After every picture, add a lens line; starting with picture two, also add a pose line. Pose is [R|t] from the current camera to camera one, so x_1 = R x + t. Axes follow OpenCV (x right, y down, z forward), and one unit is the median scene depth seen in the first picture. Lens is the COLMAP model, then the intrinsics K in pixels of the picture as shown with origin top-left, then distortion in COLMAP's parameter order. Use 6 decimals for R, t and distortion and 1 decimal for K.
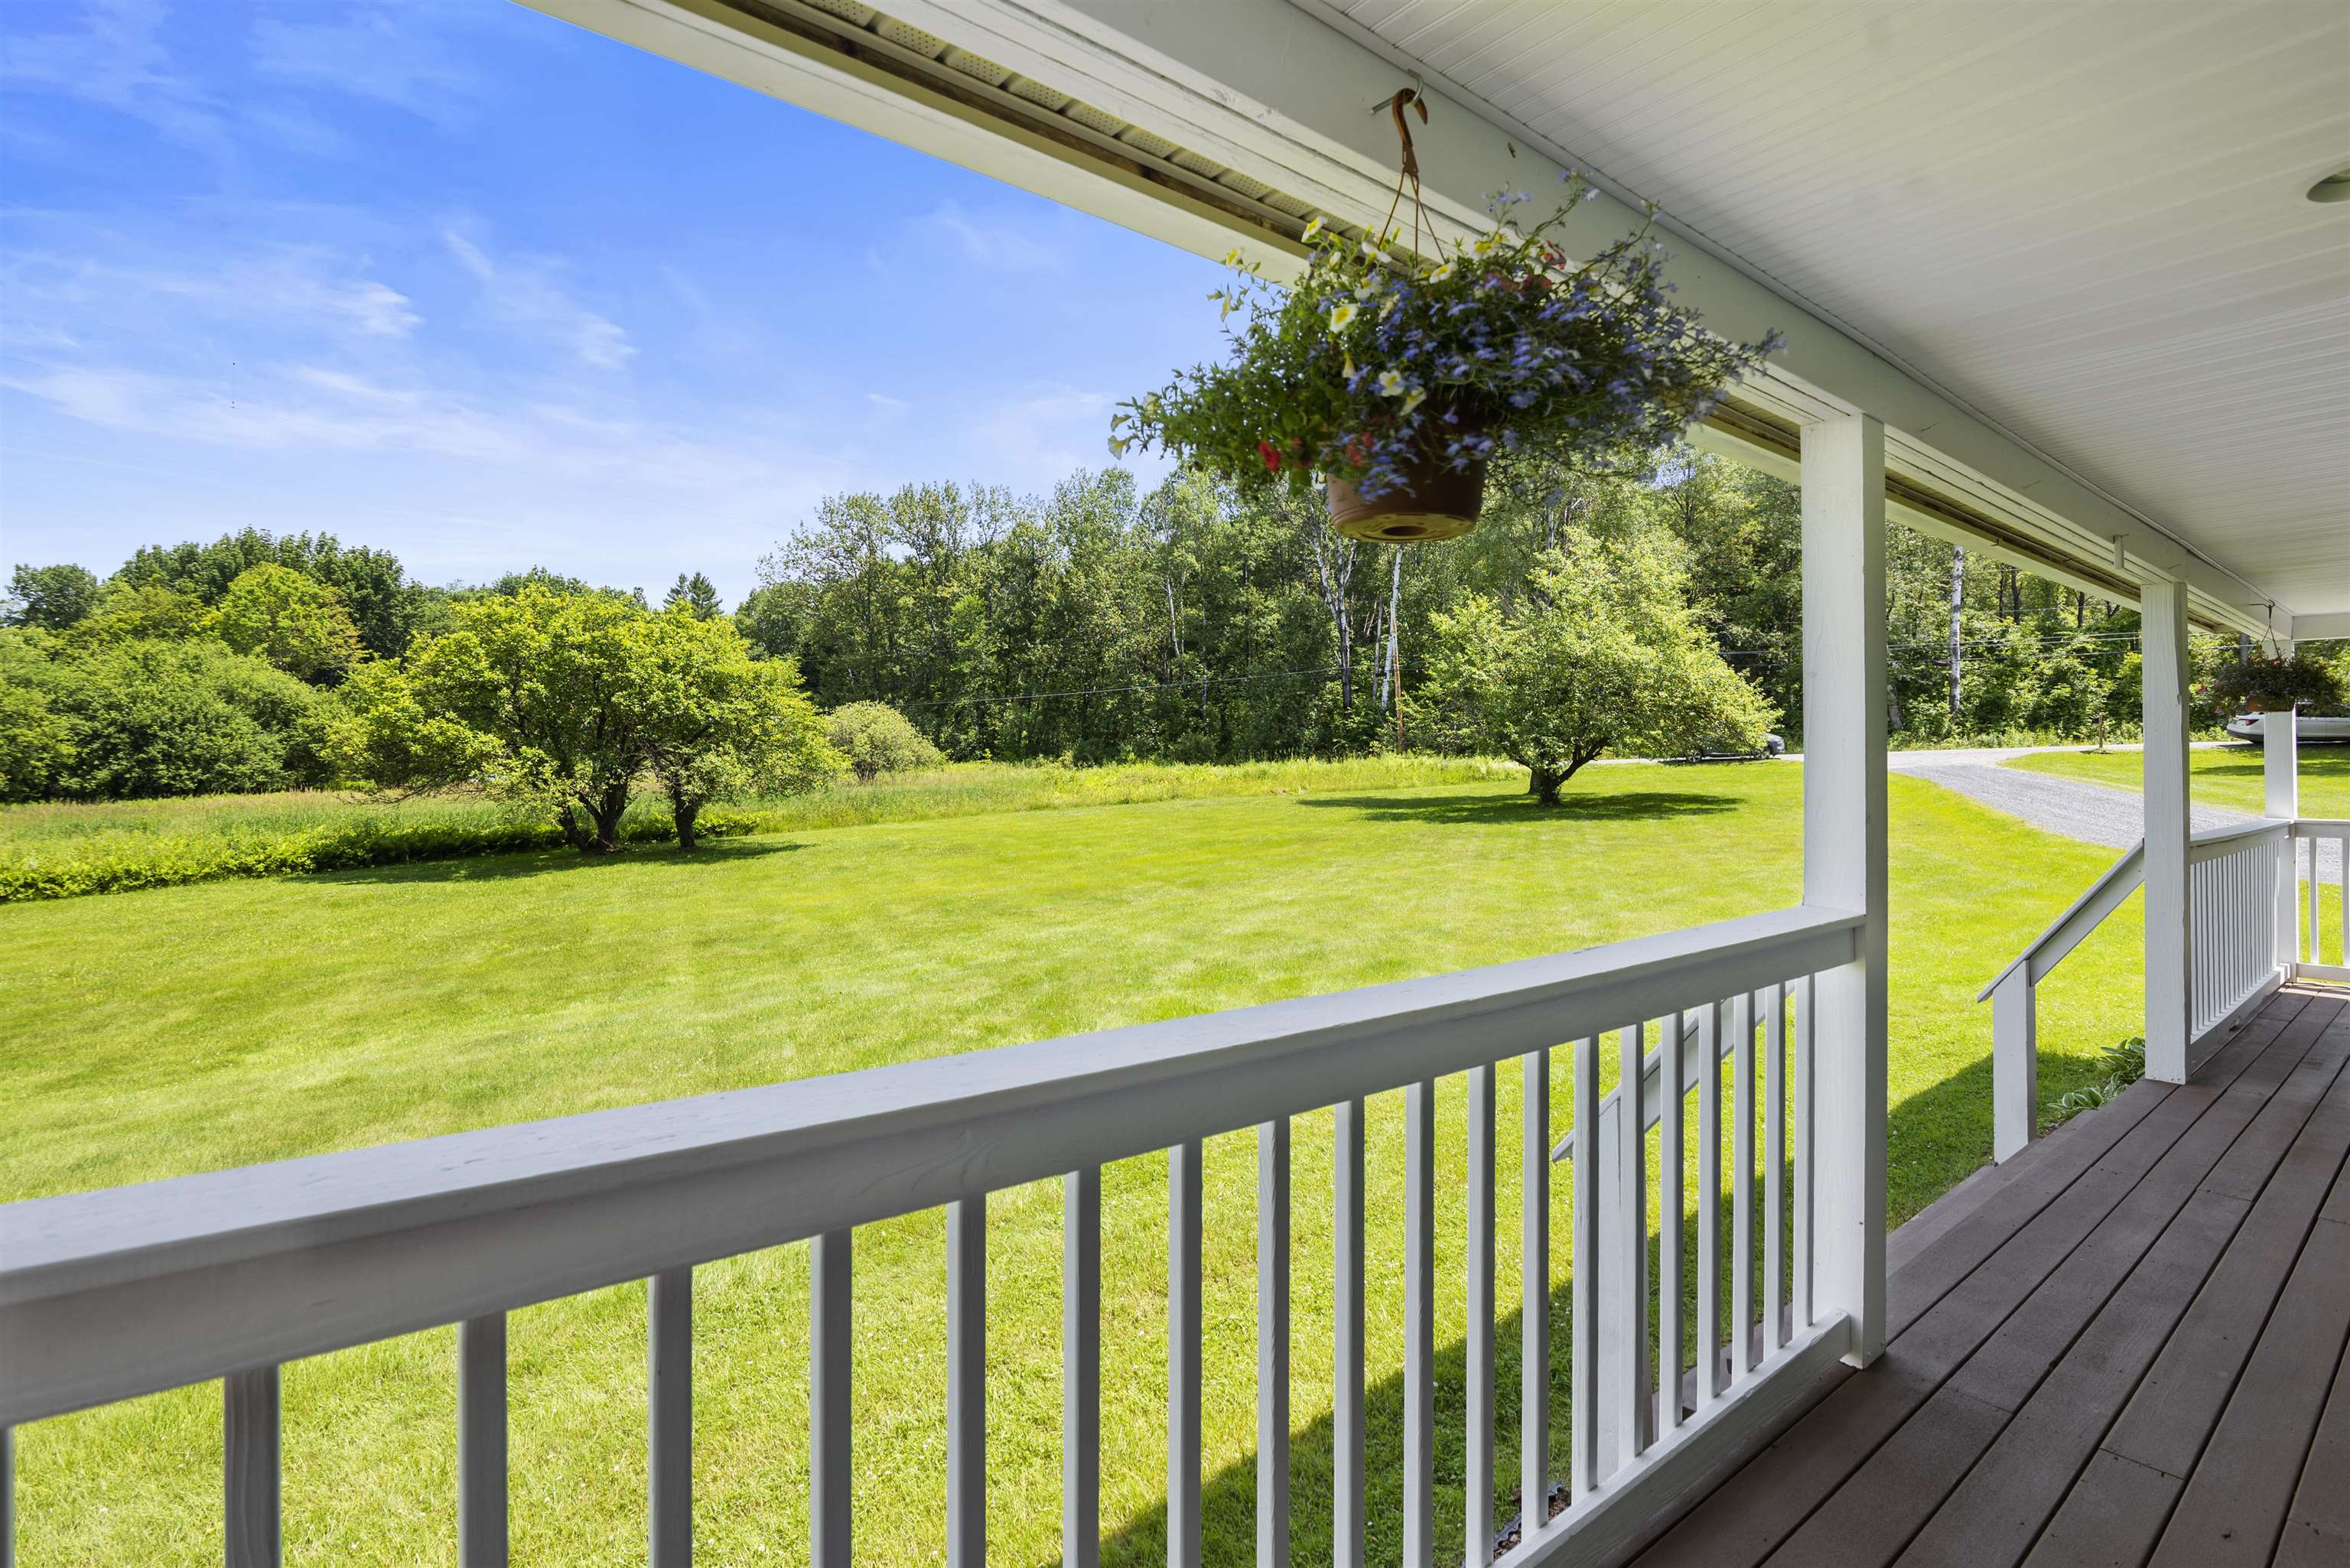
lens RADIAL K [[1095.5, 0, 1173.3], [0, 1095.5, 763.3], [0, 0, 1]] dist [-0.020388, -0.000083]
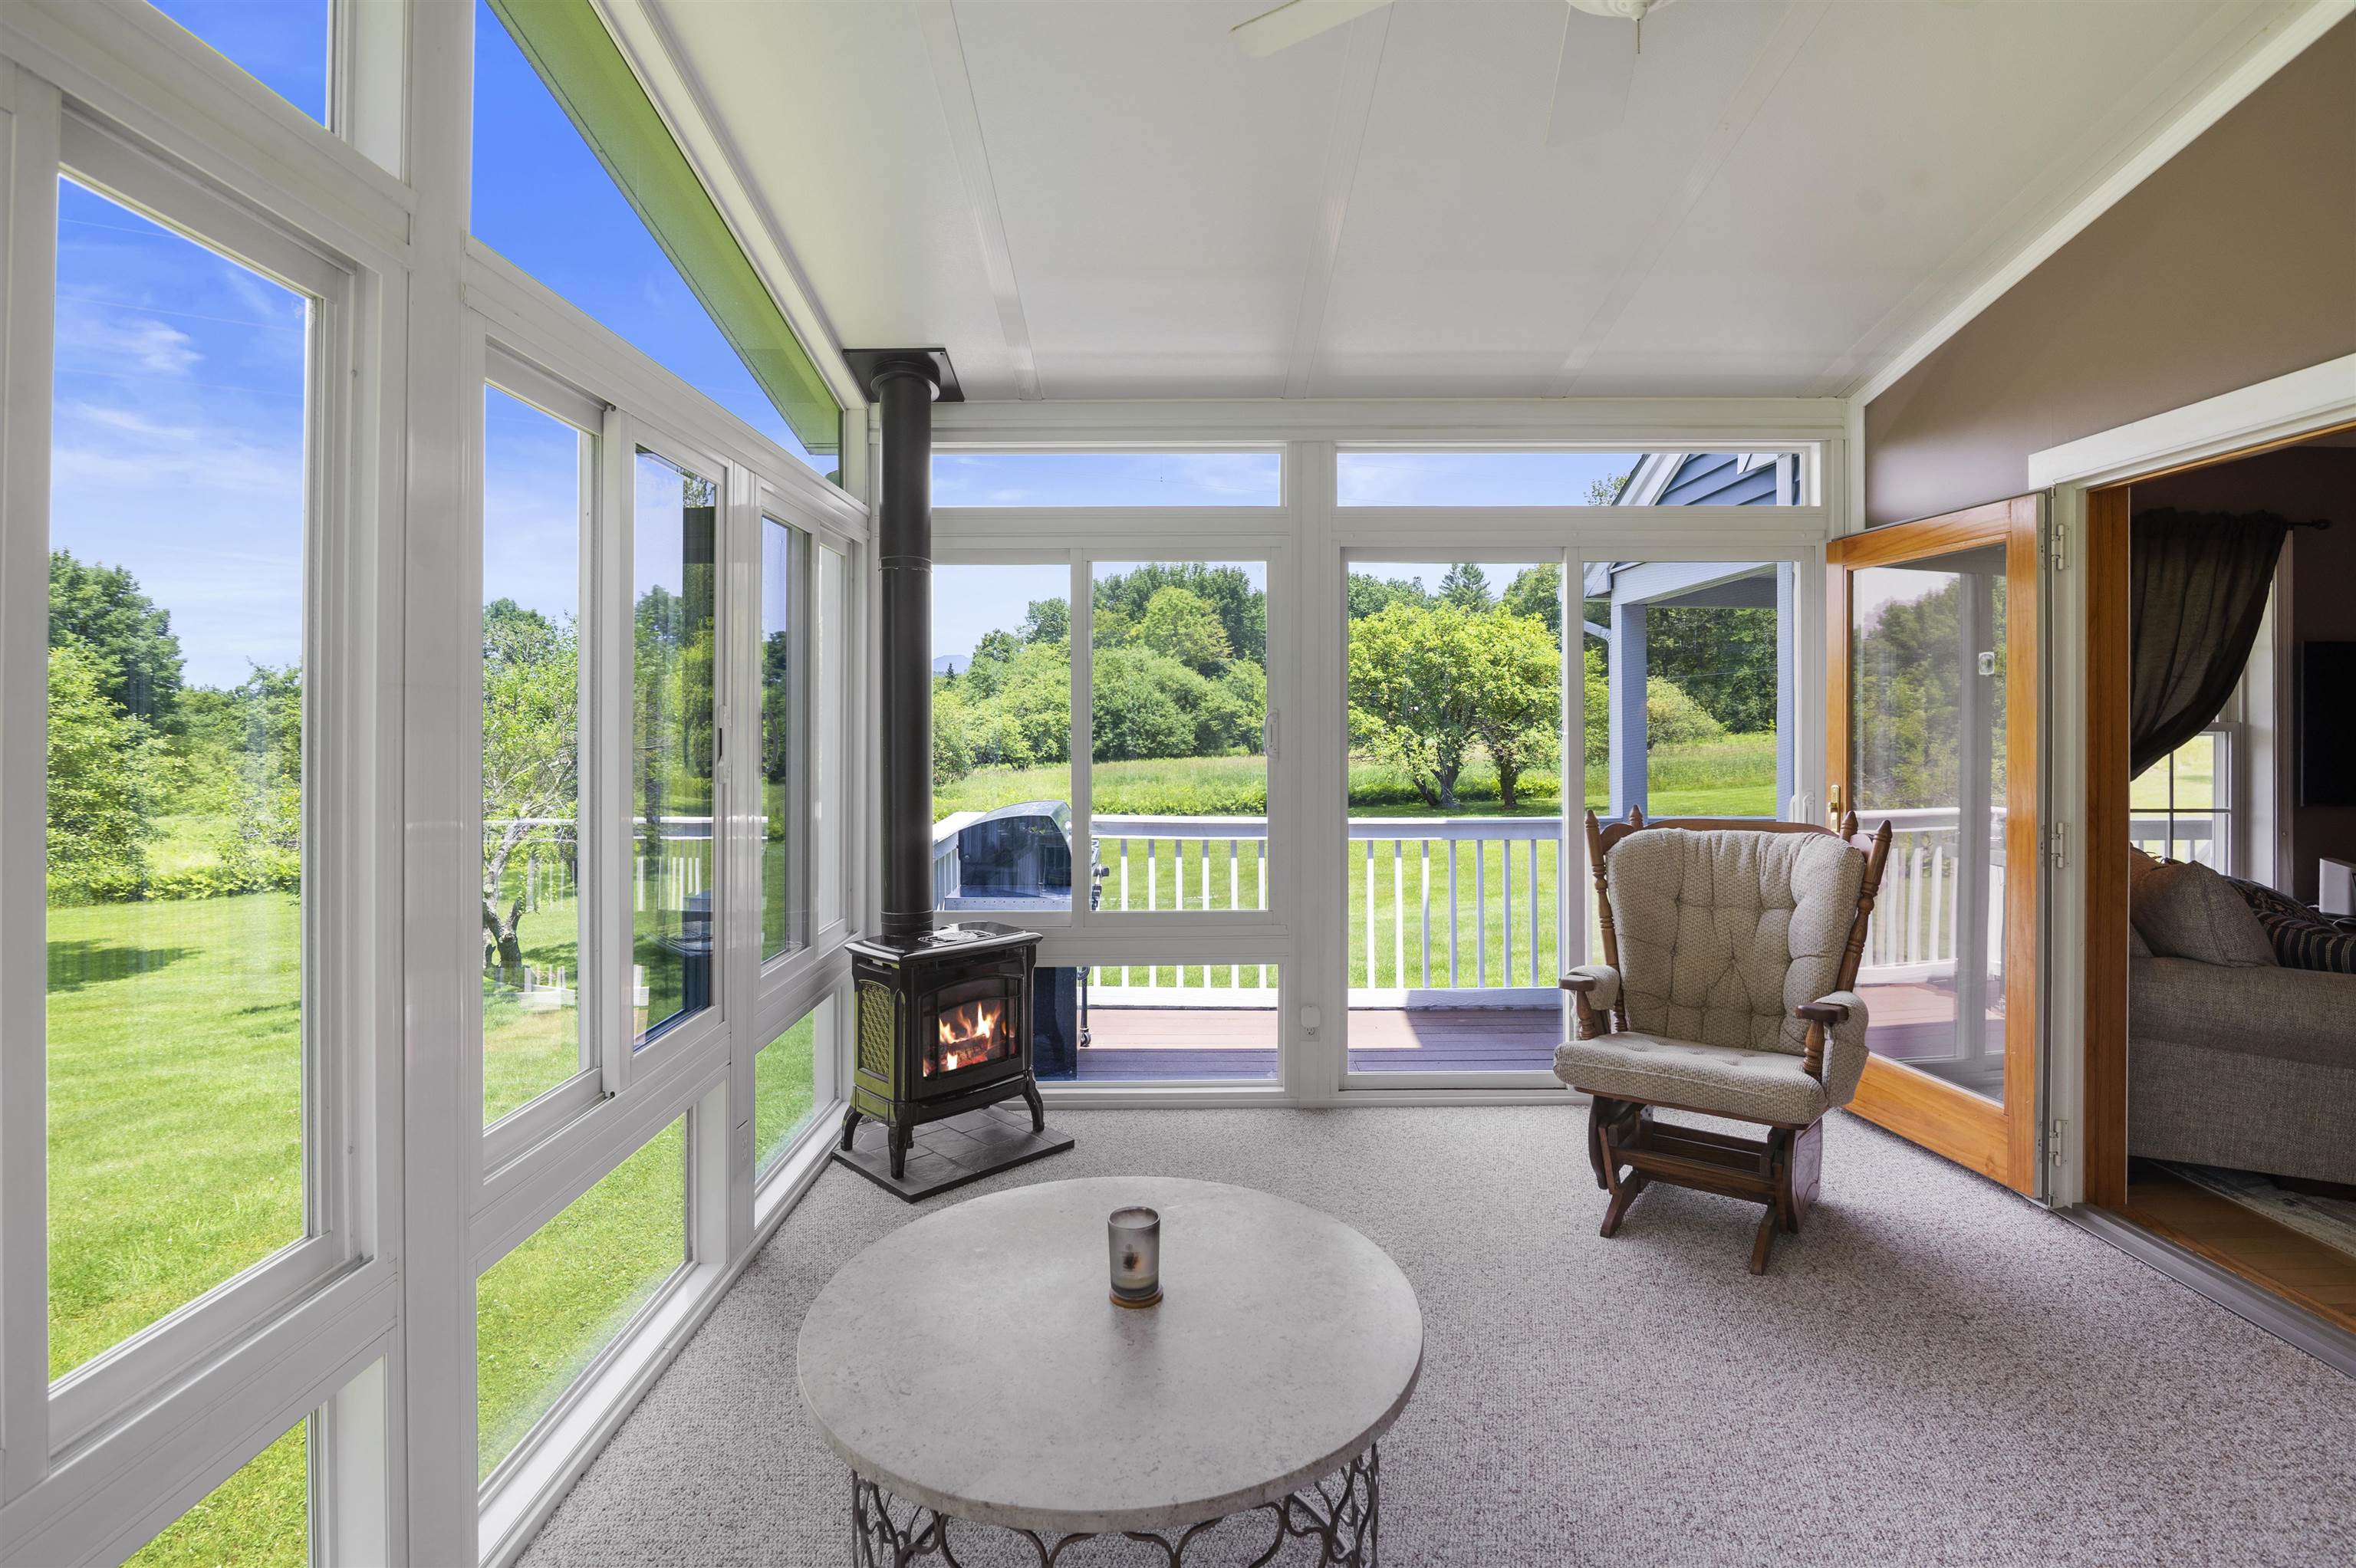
lens RADIAL K [[1098.2, 0, 1176.9], [0, 1098.2, 727.2], [0, 0, 1]] dist [-0.020388, -0.000083]
pose [[0.789138, -0.006039, -0.614186, 0.012251], [0.003062, 0.999978, -0.005898, -0.002917], [0.614208, 0.002774, 0.789139, -0.118110]]
